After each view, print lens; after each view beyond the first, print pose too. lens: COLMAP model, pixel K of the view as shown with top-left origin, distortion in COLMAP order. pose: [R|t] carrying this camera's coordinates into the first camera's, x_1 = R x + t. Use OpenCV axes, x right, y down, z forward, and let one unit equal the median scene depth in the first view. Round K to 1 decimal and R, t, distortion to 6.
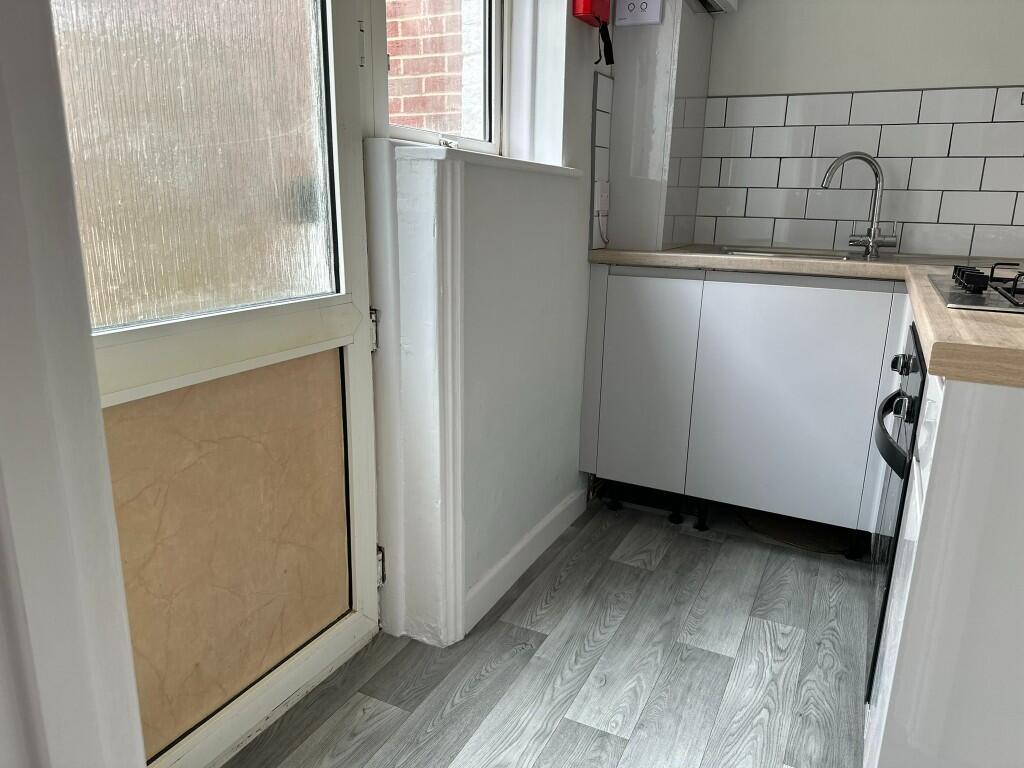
lens RADIAL K [[717.7, 0, 510.4], [0, 717.7, 384.9], [0, 0, 1]] dist [0.065006, -0.080322]
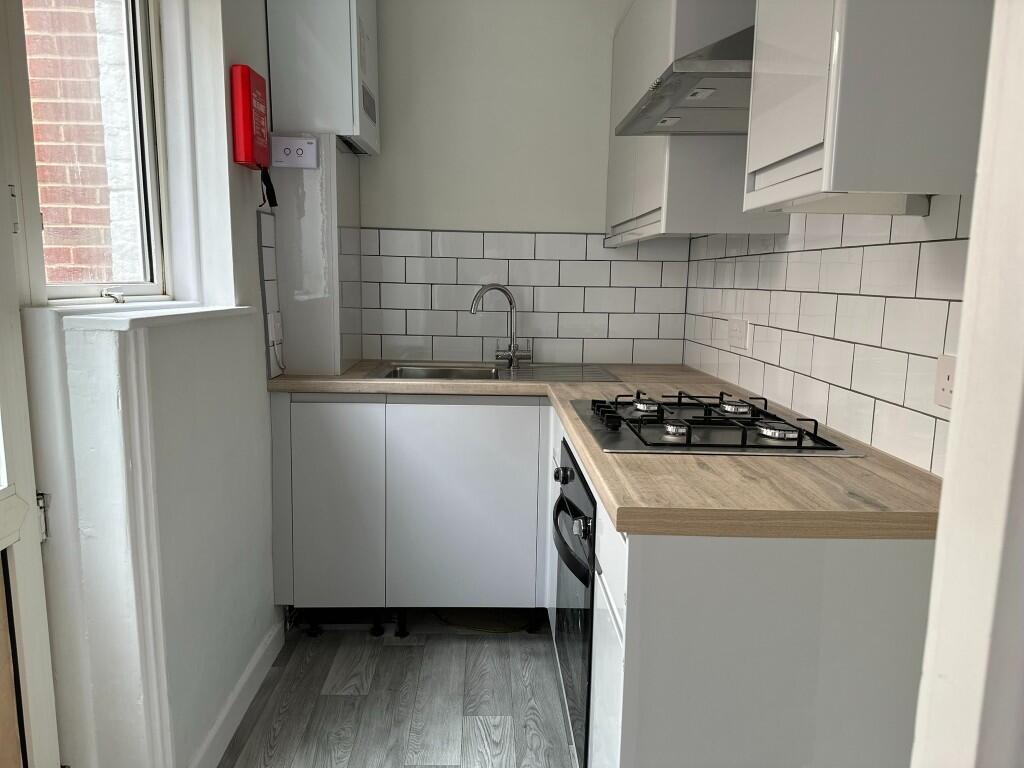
lens RADIAL K [[717.7, 0, 507.8], [0, 717.7, 390.8], [0, 0, 1]] dist [0.065006, -0.080322]
pose [[0.882373, -0.078751, 0.463913, -0.067633], [0.120487, 0.990841, -0.060969, -0.080269], [-0.454863, 0.109693, 0.883780, -0.031250]]
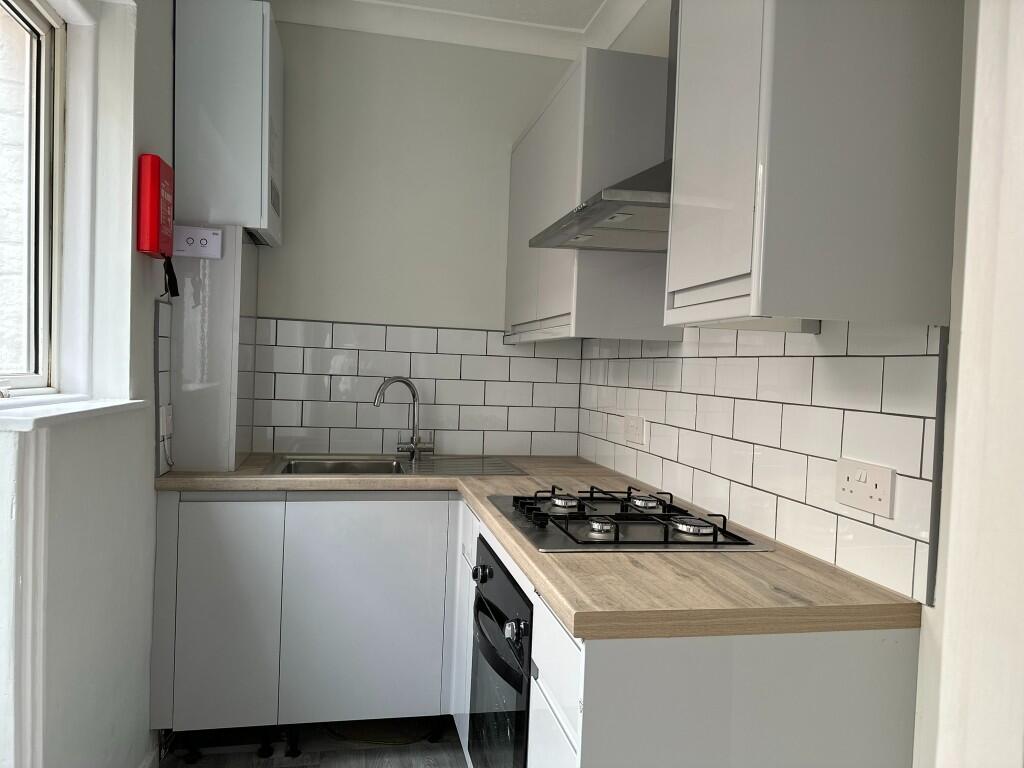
lens RADIAL K [[717.7, 0, 508.0], [0, 717.7, 394.8], [0, 0, 1]] dist [0.065006, -0.080322]
pose [[0.784293, -0.014215, 0.620227, -0.122810], [0.135956, 0.979374, -0.149473, -0.101212], [-0.605310, 0.201555, 0.770049, -0.008484]]
